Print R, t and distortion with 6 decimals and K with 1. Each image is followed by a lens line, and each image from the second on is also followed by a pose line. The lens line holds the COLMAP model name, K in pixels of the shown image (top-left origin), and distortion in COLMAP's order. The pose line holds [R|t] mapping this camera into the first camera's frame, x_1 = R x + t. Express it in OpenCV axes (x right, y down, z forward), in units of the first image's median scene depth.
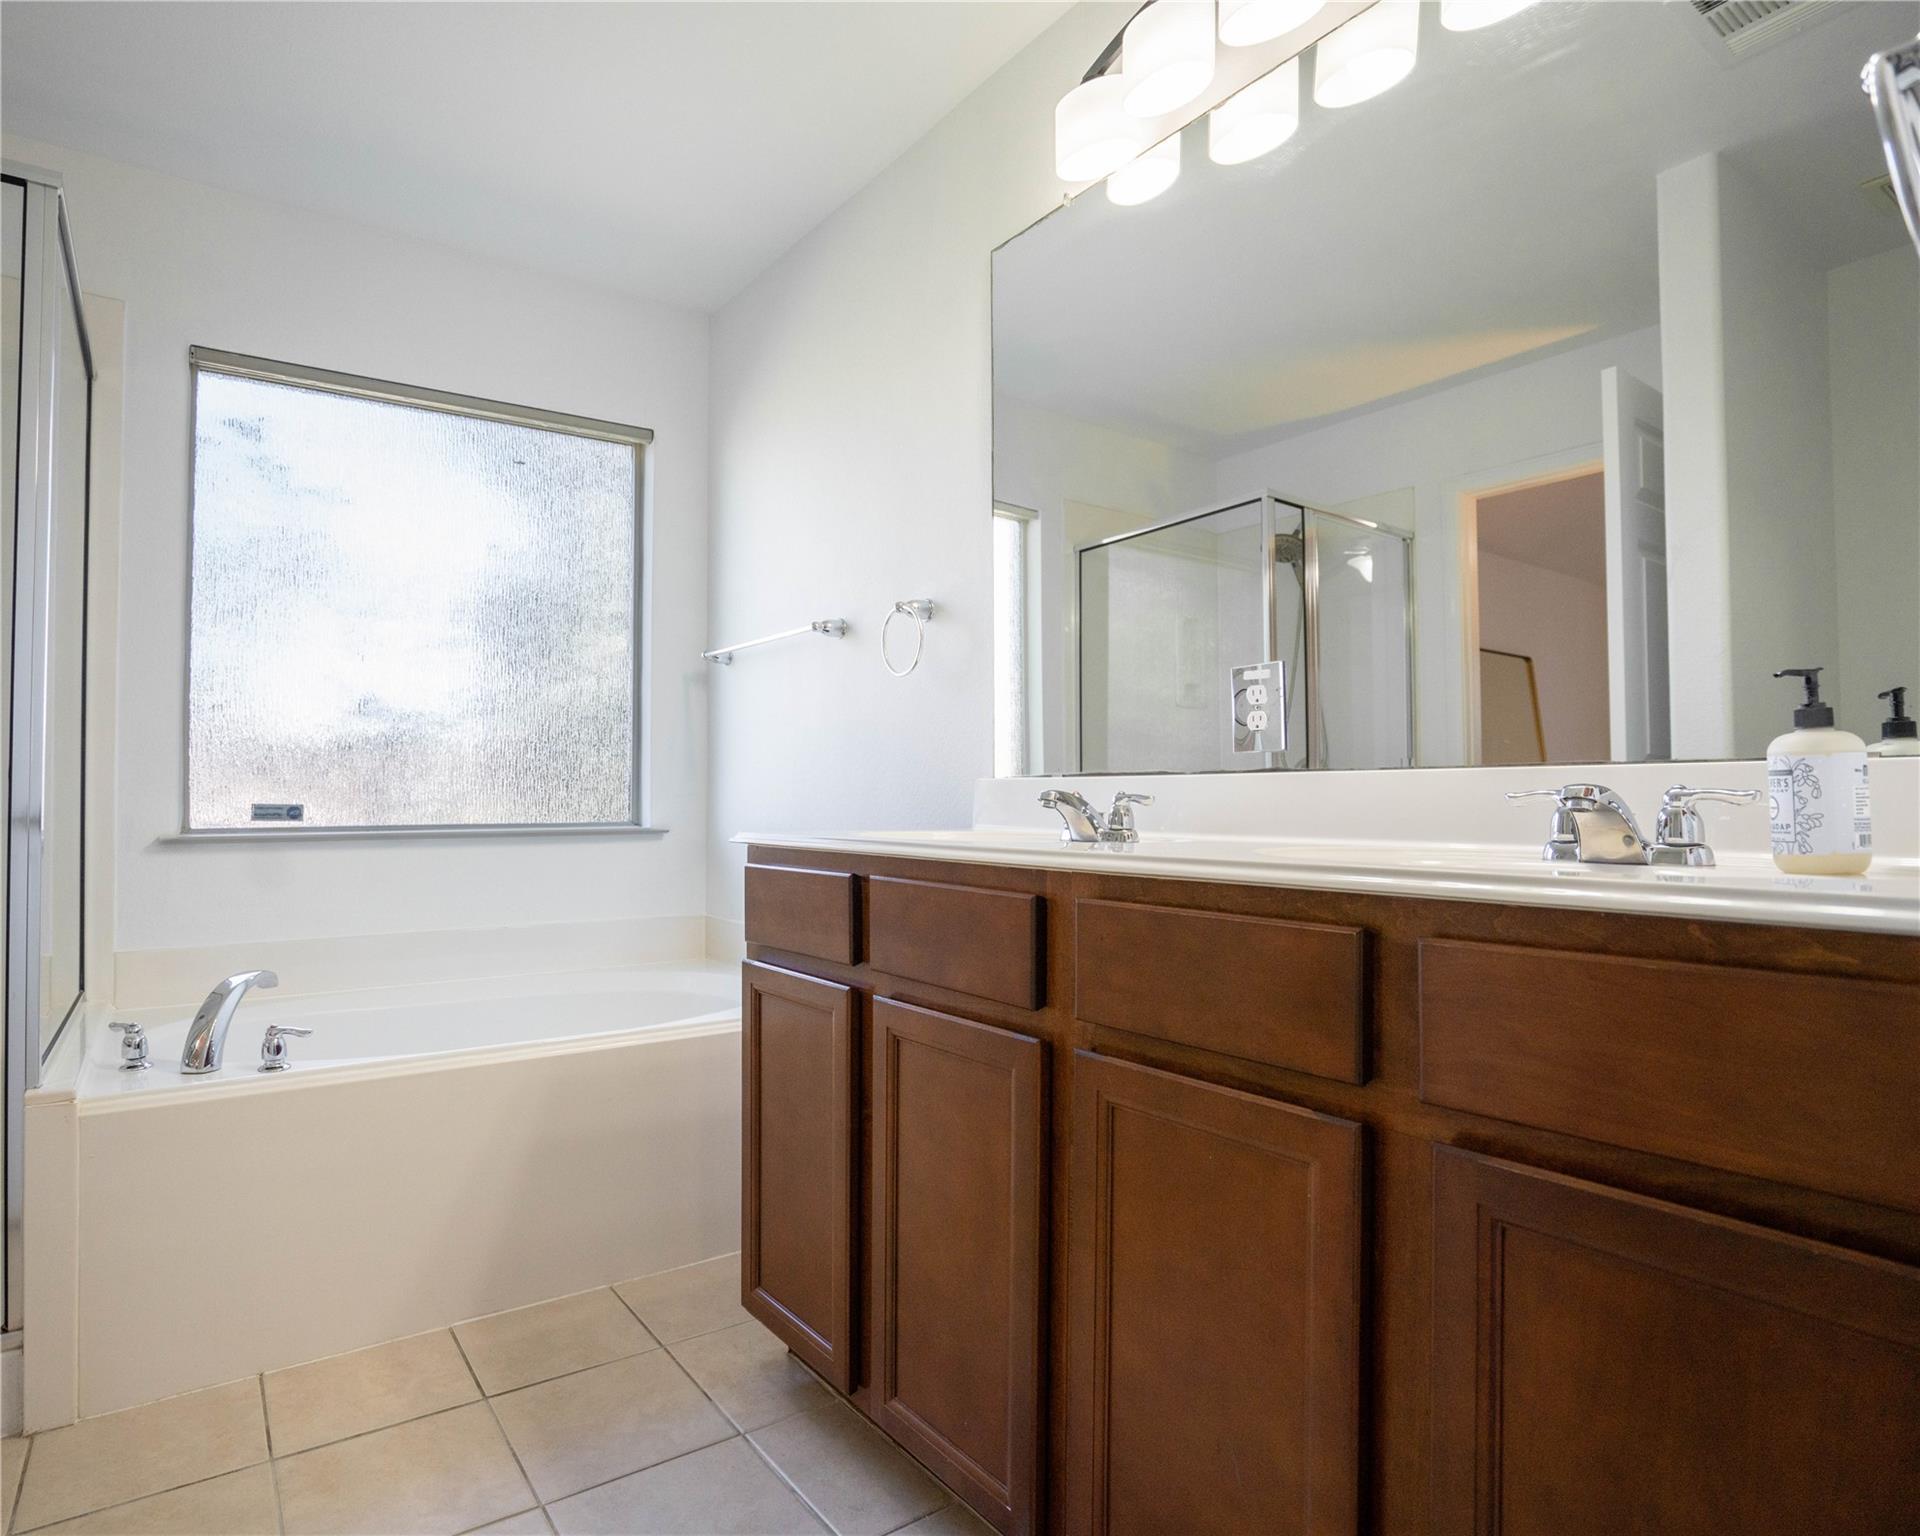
lens RADIAL K [[1094.3, 0, 954.4], [0, 1094.3, 765.9], [0, 0, 1]] dist [-0.052358, 0.022617]
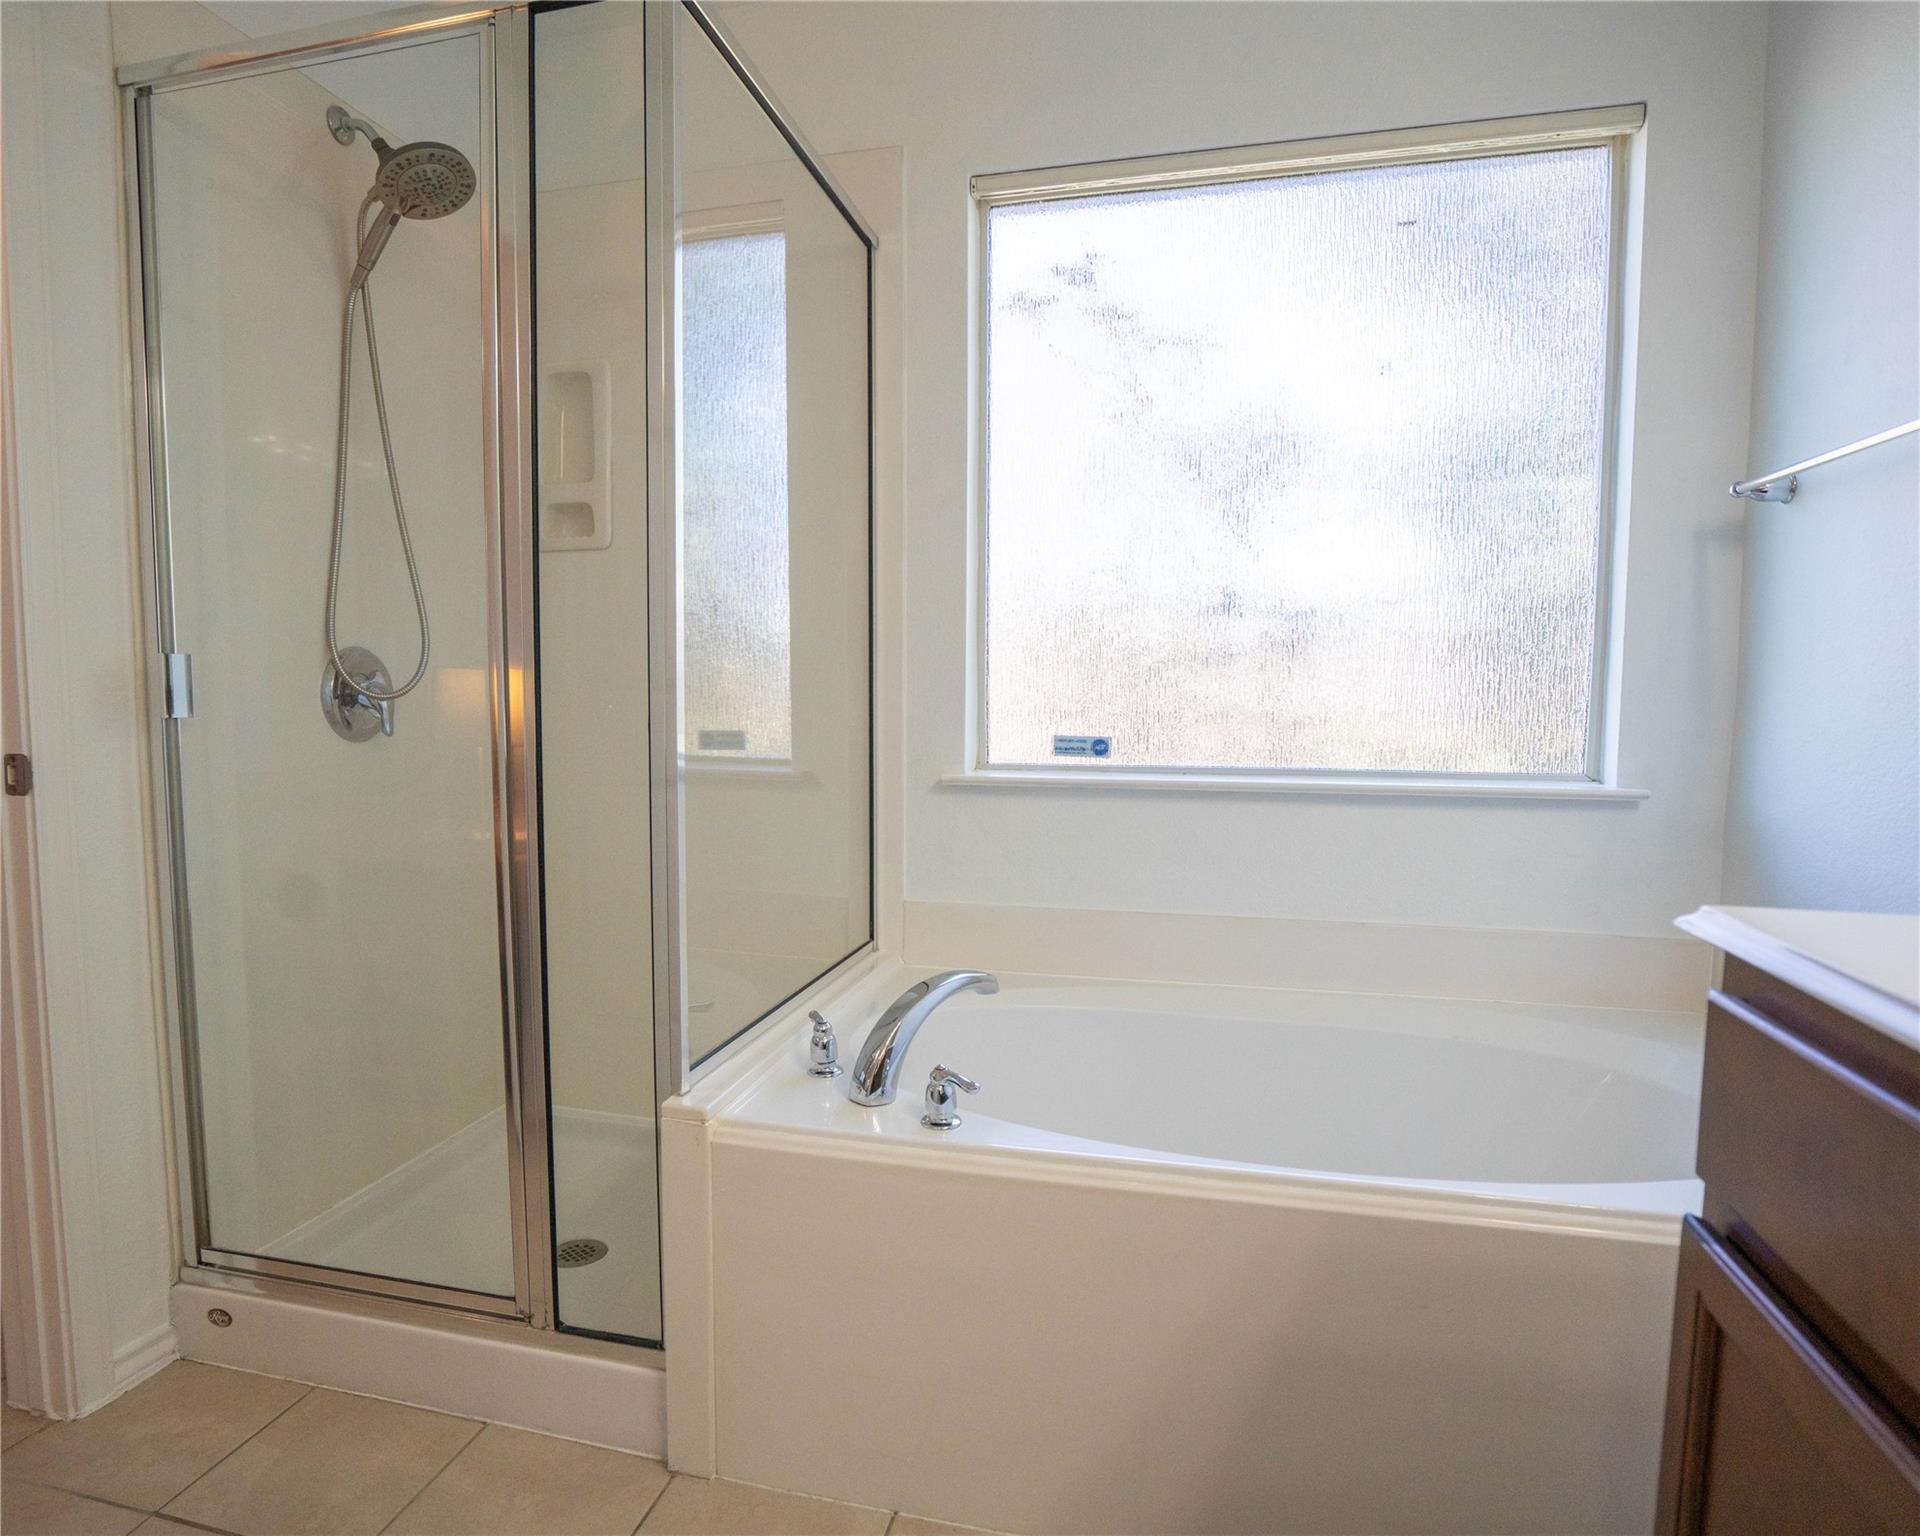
lens RADIAL K [[1094.3, 0, 931.9], [0, 1094.3, 766.5], [0, 0, 1]] dist [-0.052358, 0.022617]
pose [[0.606845, 0.074213, -0.791348, -0.046295], [0.014974, 0.994387, 0.104737, -0.029899], [0.794679, -0.075409, 0.602328, 0.419713]]
